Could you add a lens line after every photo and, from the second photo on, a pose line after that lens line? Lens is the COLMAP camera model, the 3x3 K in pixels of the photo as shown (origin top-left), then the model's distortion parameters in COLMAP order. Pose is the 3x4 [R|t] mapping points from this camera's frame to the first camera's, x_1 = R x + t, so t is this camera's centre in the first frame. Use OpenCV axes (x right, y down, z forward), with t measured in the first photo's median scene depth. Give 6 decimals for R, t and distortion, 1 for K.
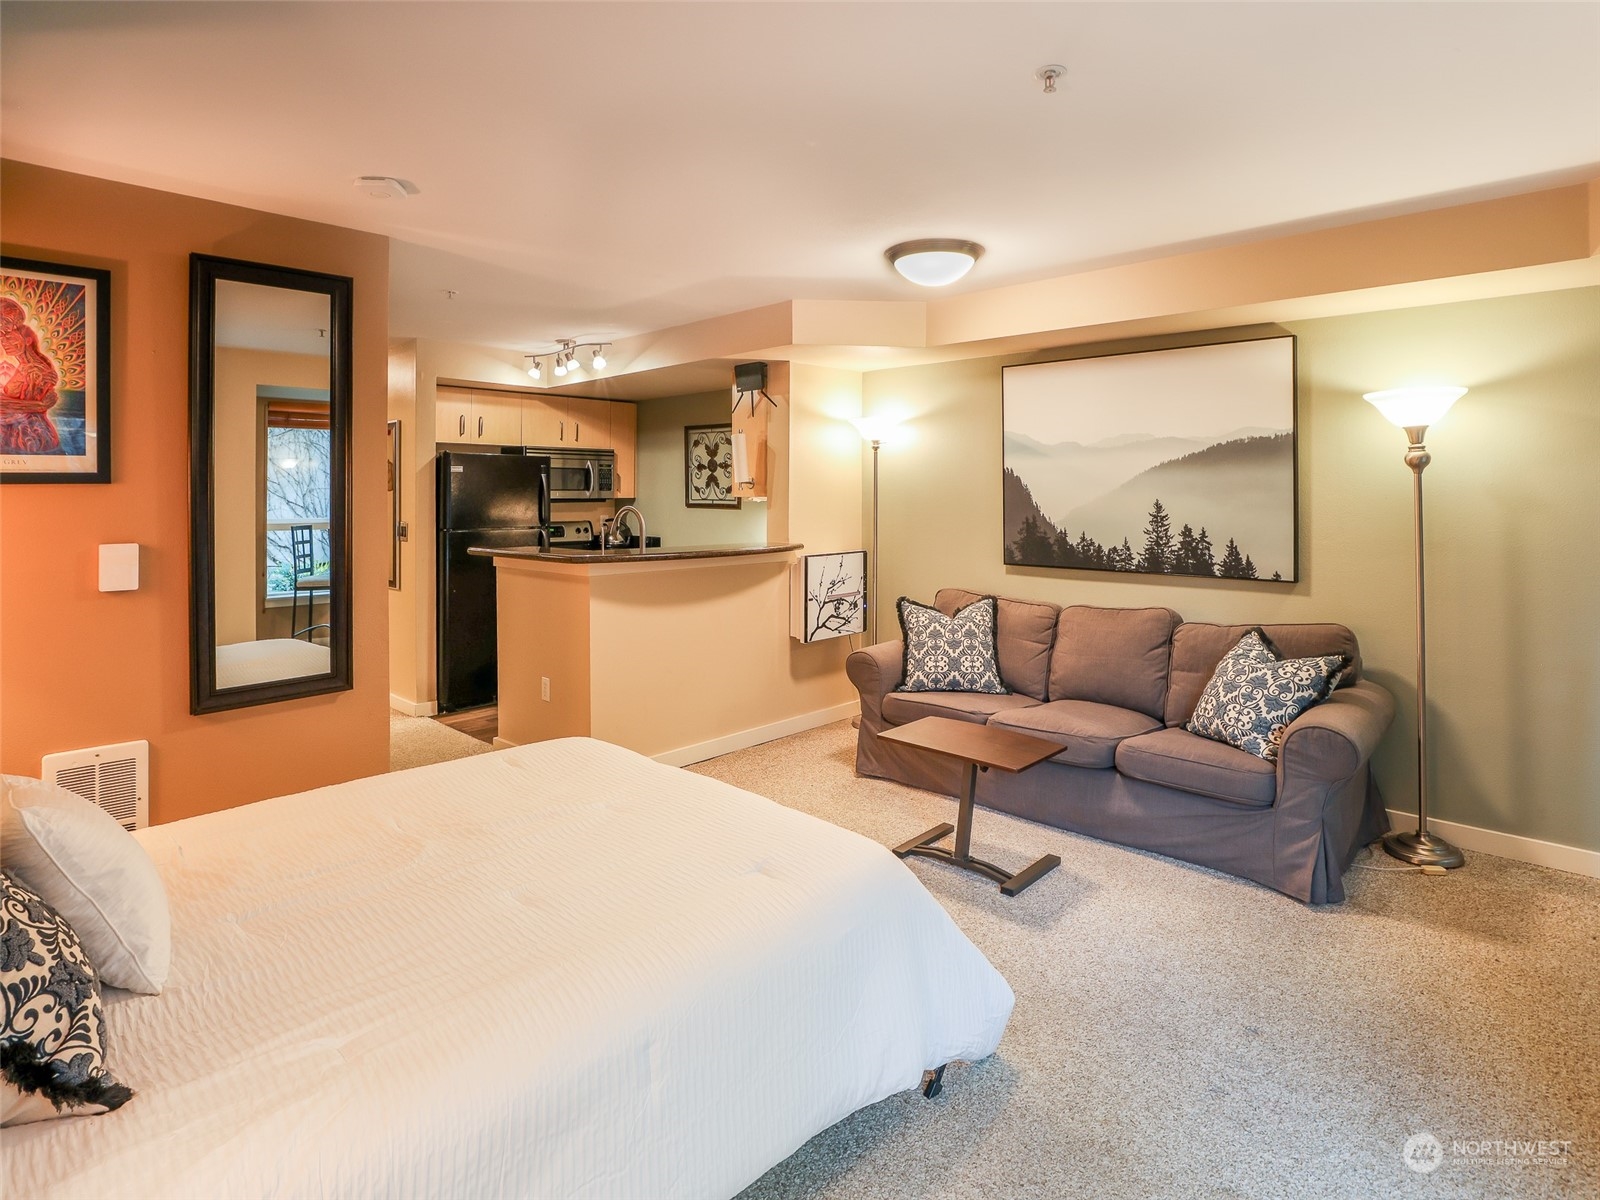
lens RADIAL K [[868.3, 0, 771.2], [0, 868.3, 484.7], [0, 0, 1]] dist [0.000563, 0.000474]
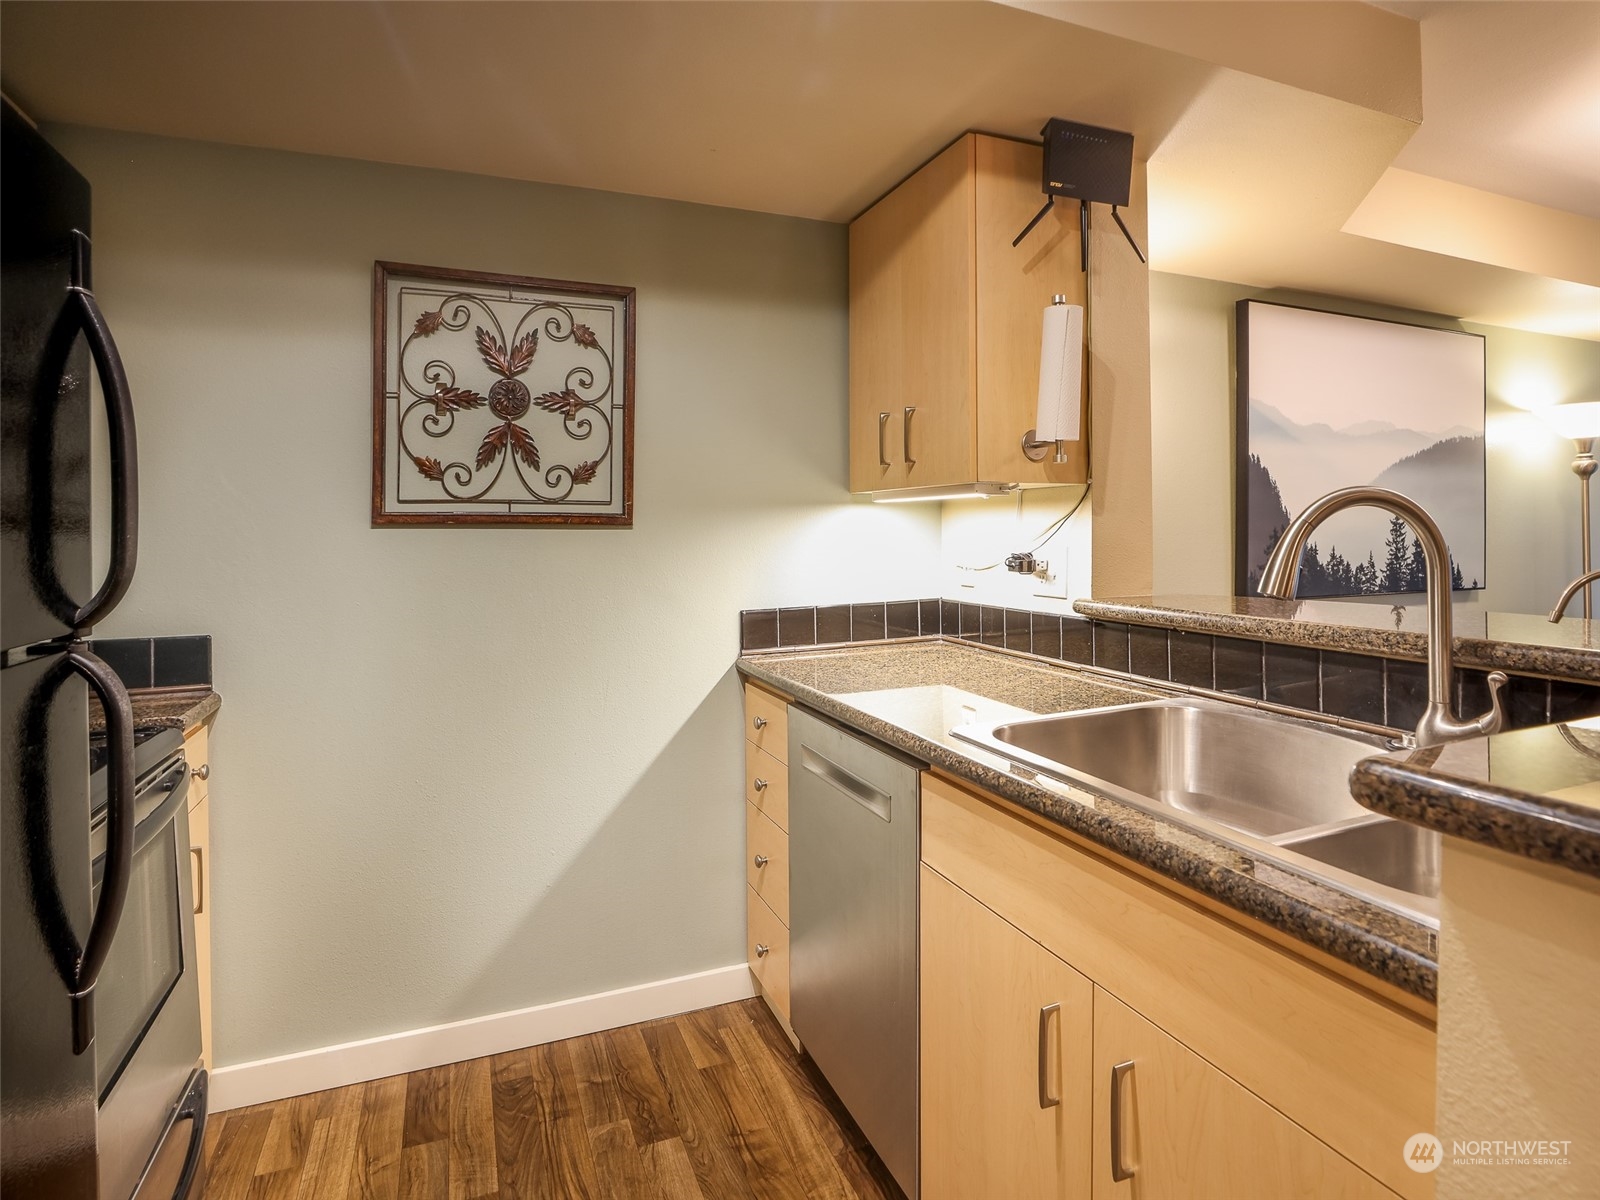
lens RADIAL K [[834.6, 0, 798.2], [0, 834.6, 537.7], [0, 0, 1]] dist [-0.036790, 0.001518]
pose [[0.403901, -0.008670, 0.914761, -0.316668], [-0.004154, 0.999927, 0.011311, 0.027458], [-0.914793, -0.008369, 0.403836, 0.767244]]
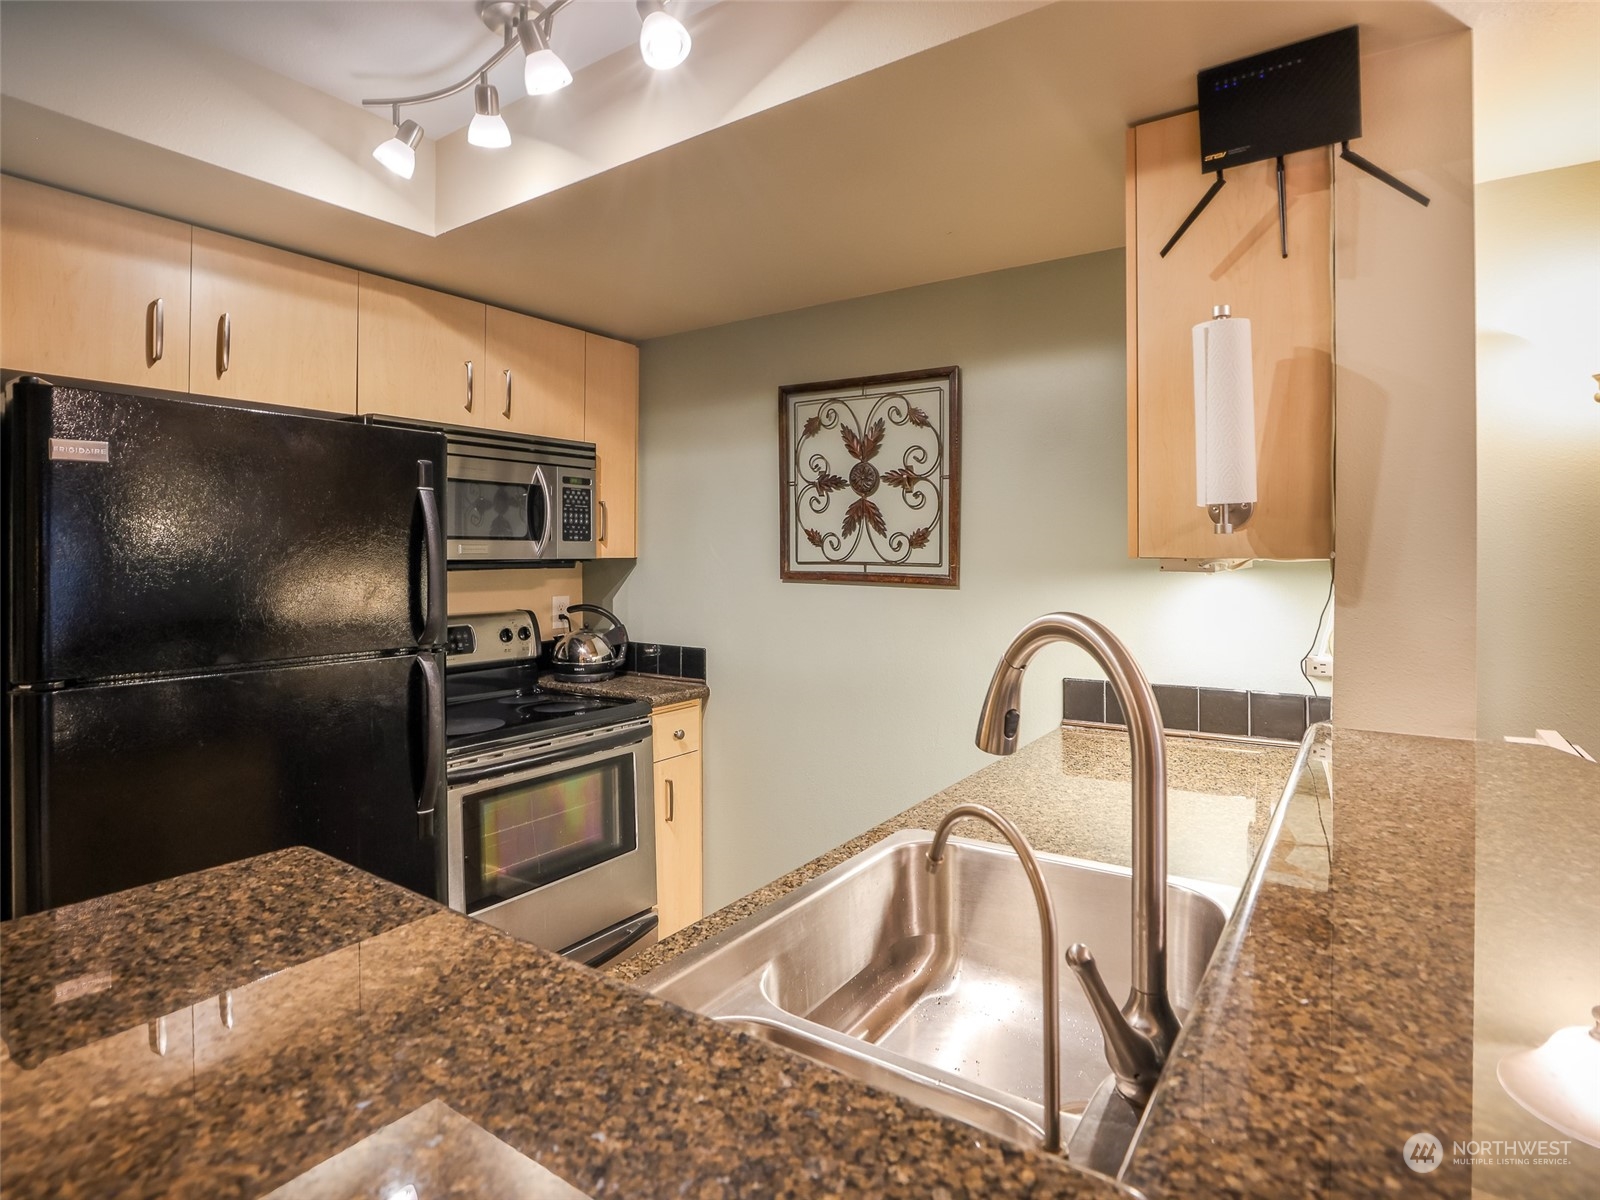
lens RADIAL K [[834.6, 0, 798.2], [0, 834.6, 537.7], [0, 0, 1]] dist [-0.036790, 0.001518]
pose [[0.983869, 0.003120, 0.178862, -0.167429], [-0.002315, 0.999986, -0.004706, 0.007438], [-0.178874, 0.004216, 0.983863, 0.622608]]
